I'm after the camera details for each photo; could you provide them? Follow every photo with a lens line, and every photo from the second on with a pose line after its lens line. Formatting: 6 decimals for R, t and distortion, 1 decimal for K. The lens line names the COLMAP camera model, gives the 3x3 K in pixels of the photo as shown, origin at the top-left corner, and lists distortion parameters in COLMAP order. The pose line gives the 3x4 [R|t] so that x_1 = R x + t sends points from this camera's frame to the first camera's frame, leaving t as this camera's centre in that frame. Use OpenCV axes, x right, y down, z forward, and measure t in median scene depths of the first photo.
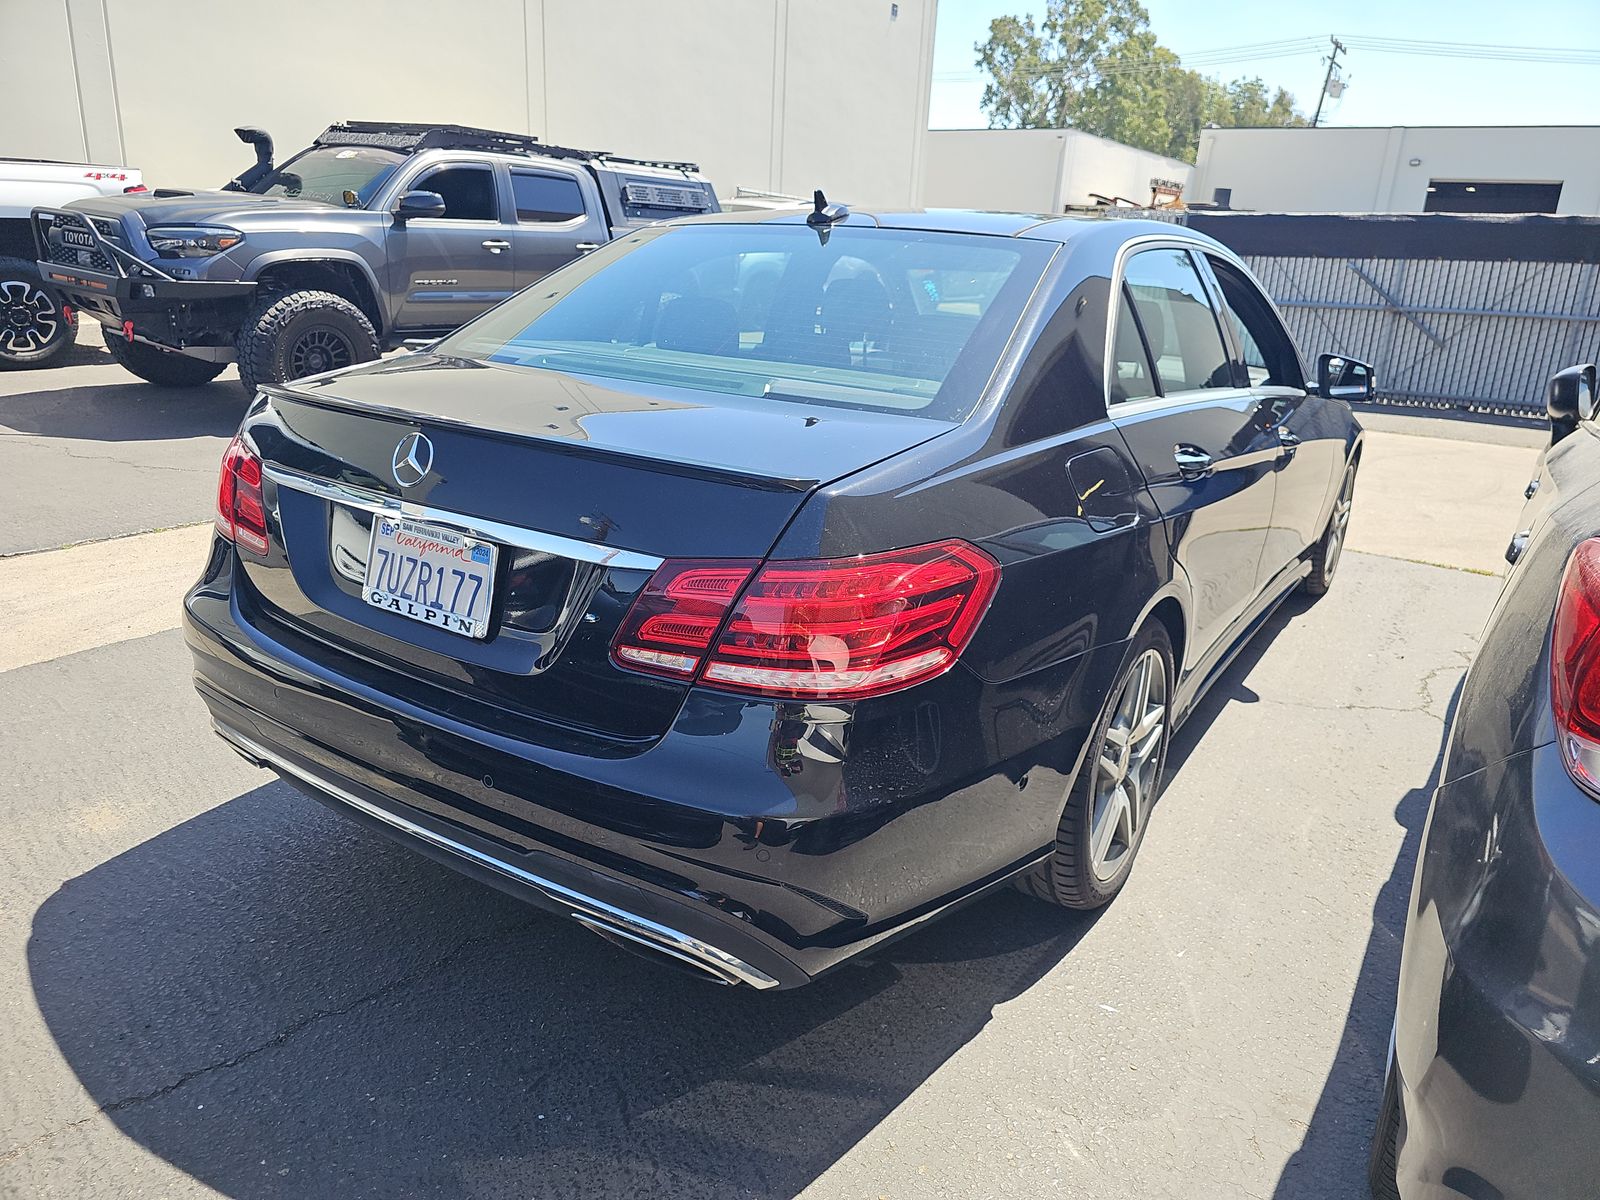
lens RADIAL K [[1097.0, 0, 807.0], [0, 1097.0, 577.2], [0, 0, 1]] dist [0.061309, -0.058044]
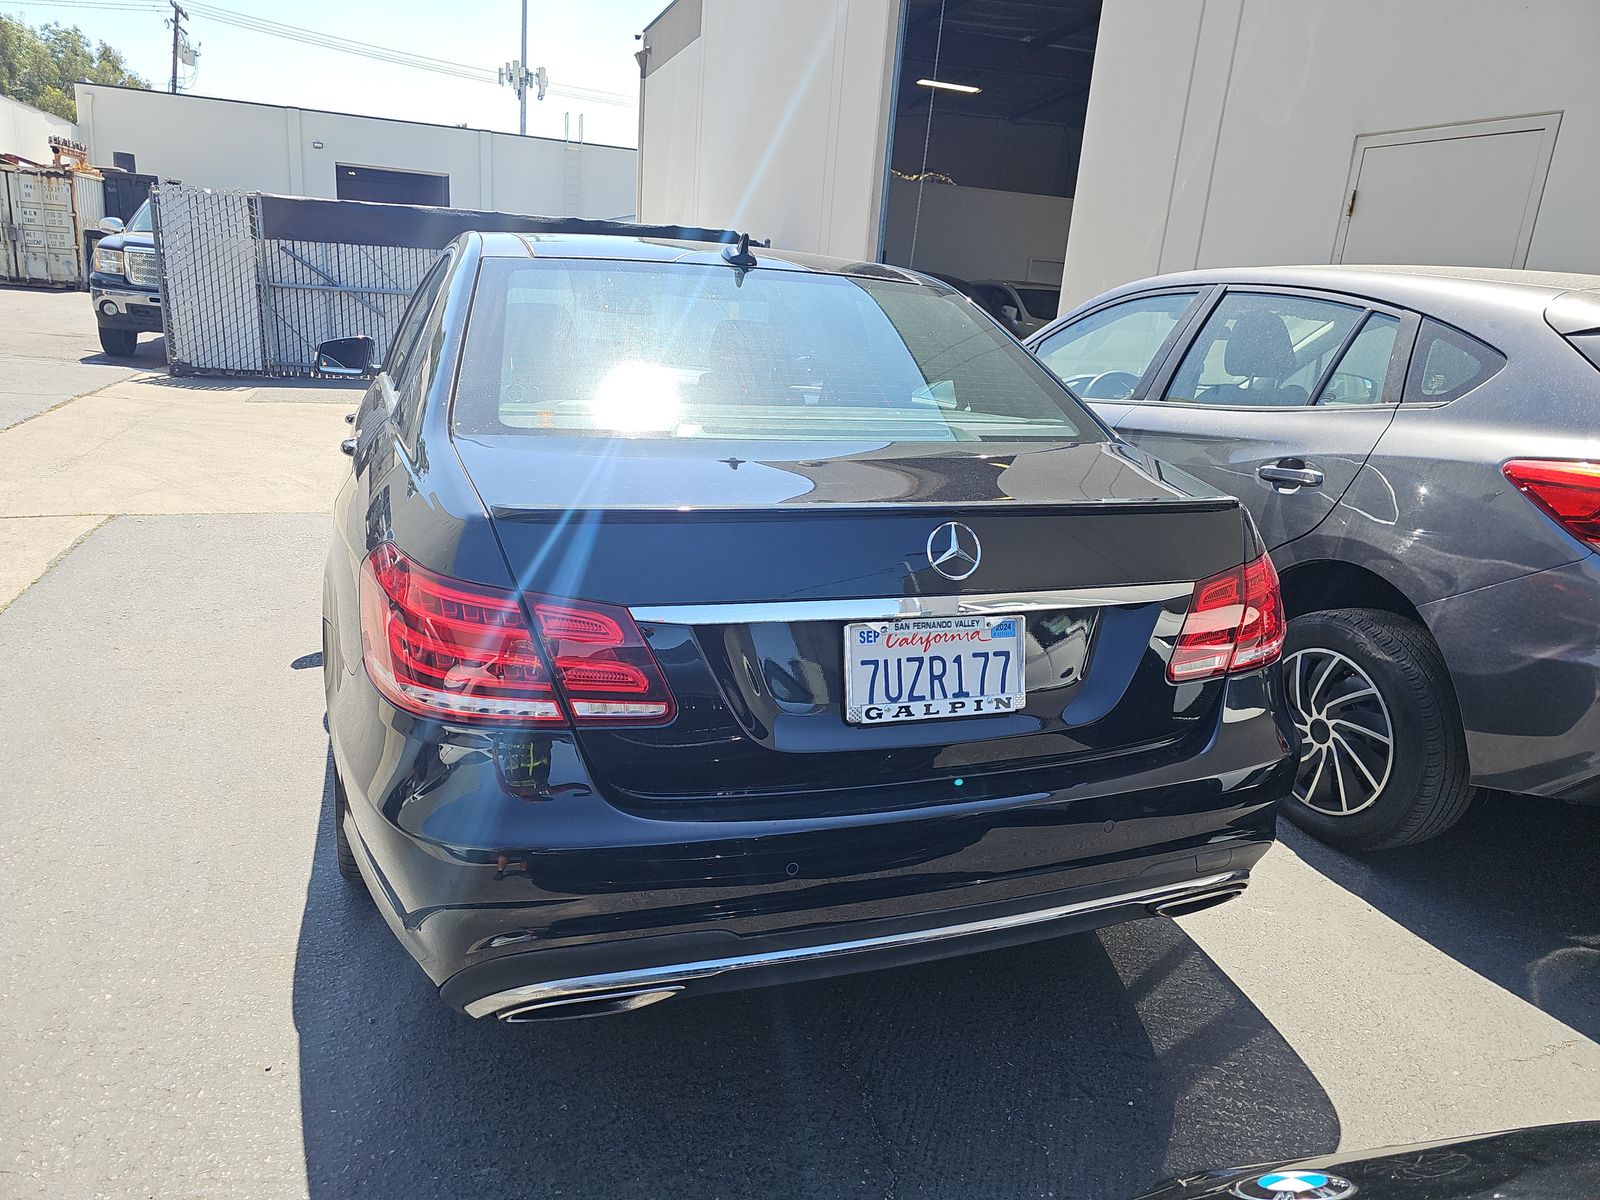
lens RADIAL K [[1083.4, 0, 800.0], [0, 1083.4, 600.0], [0, 0, 1]] dist [0.041612, -0.035085]
pose [[0.597853, -0.230286, 0.767815, -1.080020], [0.194289, 0.970914, 0.139919, -0.205643], [-0.777704, 0.065527, 0.625206, 0.489950]]
